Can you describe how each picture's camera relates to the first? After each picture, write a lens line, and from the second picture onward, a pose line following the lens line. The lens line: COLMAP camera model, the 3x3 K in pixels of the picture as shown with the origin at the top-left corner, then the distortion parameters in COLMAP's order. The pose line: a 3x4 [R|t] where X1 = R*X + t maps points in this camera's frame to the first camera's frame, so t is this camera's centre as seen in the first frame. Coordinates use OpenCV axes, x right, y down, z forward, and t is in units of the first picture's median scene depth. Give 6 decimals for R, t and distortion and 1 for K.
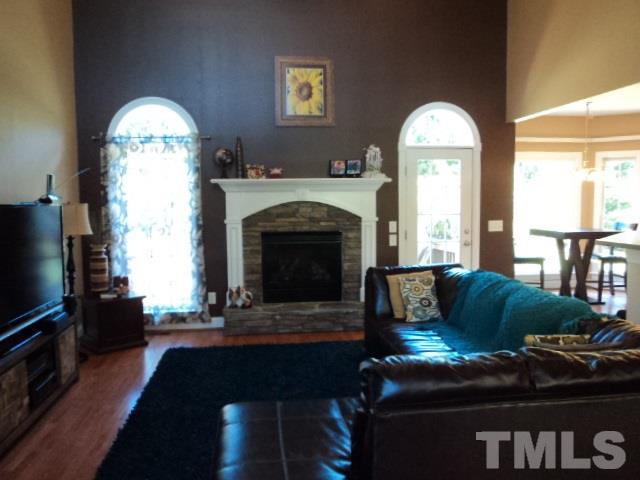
lens RADIAL K [[510.2, 0, 318.0], [0, 510.2, 240.4], [0, 0, 1]] dist [-0.030075, 0.023212]
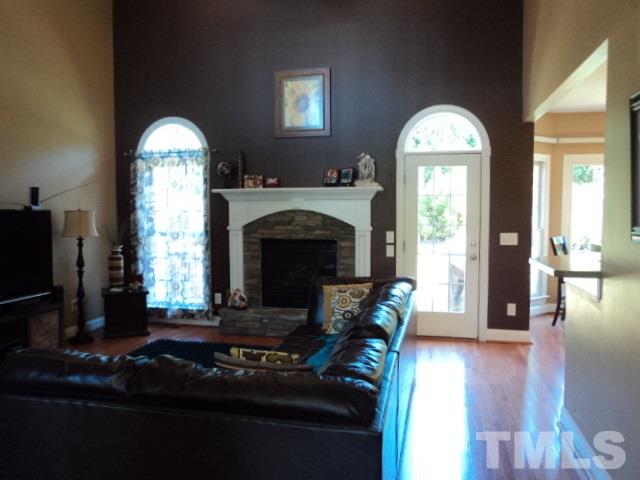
lens RADIAL K [[510.2, 0, 317.8], [0, 510.2, 238.8], [0, 0, 1]] dist [-0.030075, 0.023212]
pose [[0.936462, 0.026656, -0.349755, 0.372909], [-0.033258, 0.999364, -0.012883, -0.006693], [0.349189, 0.023697, 0.936753, 0.054240]]
